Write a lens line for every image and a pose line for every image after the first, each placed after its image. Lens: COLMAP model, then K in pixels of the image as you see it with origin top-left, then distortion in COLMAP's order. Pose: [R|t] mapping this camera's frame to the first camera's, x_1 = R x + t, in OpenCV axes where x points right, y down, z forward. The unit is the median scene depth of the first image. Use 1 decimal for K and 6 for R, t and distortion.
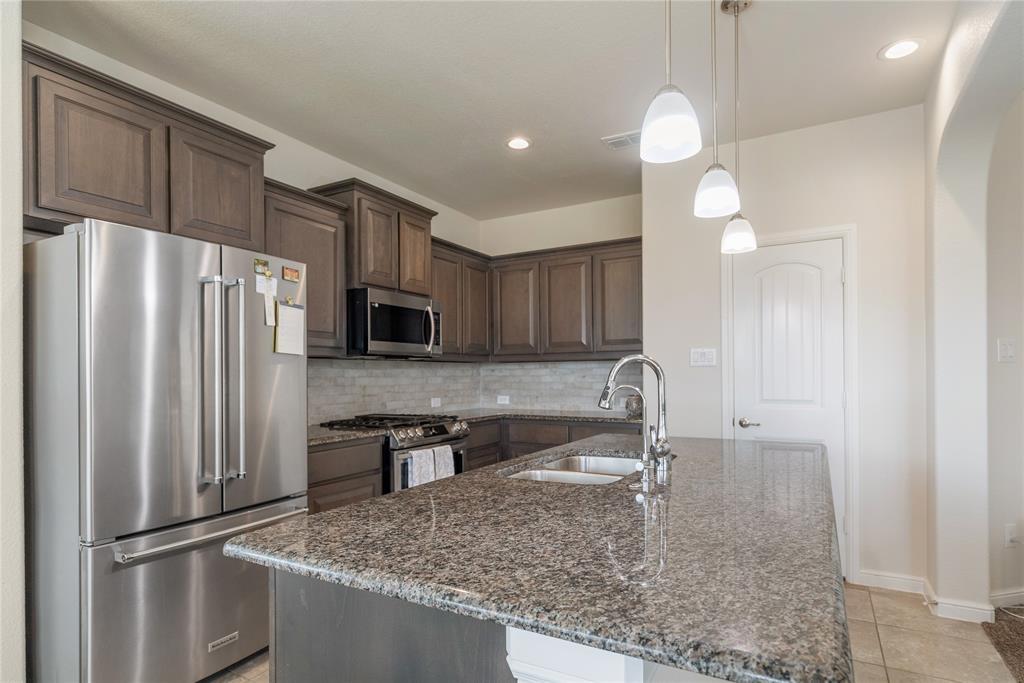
lens RADIAL K [[562.8, 0, 511.3], [0, 562.8, 379.8], [0, 0, 1]] dist [0.000438, 0.000021]
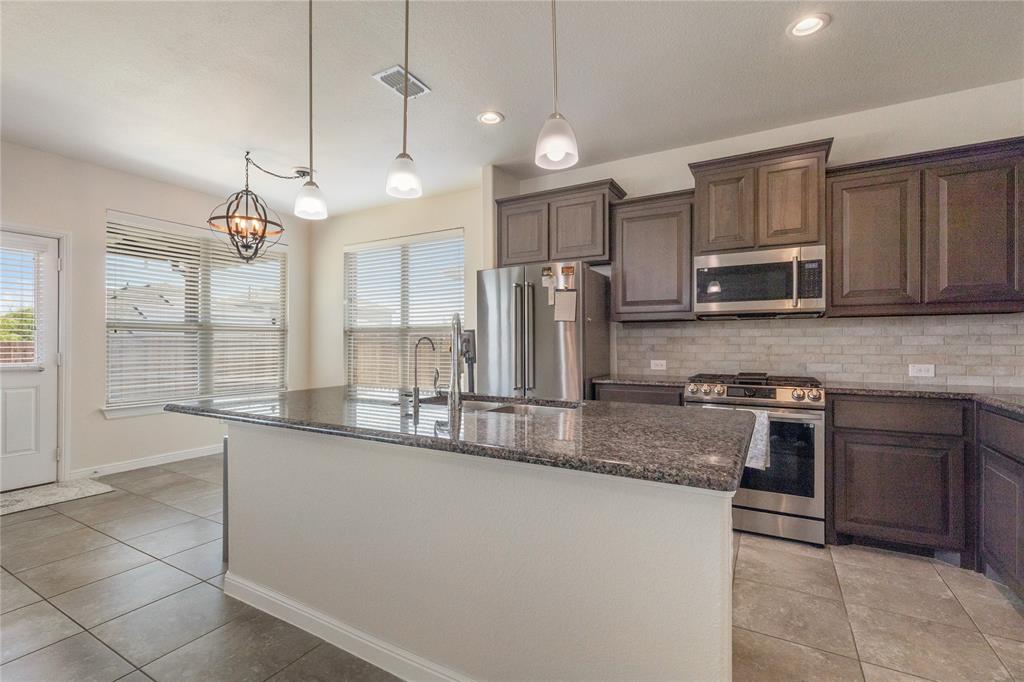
lens RADIAL K [[464.5, 0, 512.0], [0, 464.5, 341.0], [0, 0, 1]] dist [-0.001263, -0.000155]
pose [[0.005878, 0.023209, -0.999713, 0.579112], [0.002291, 0.999728, 0.023222, -0.017425], [0.999980, -0.002427, 0.005823, 0.560043]]
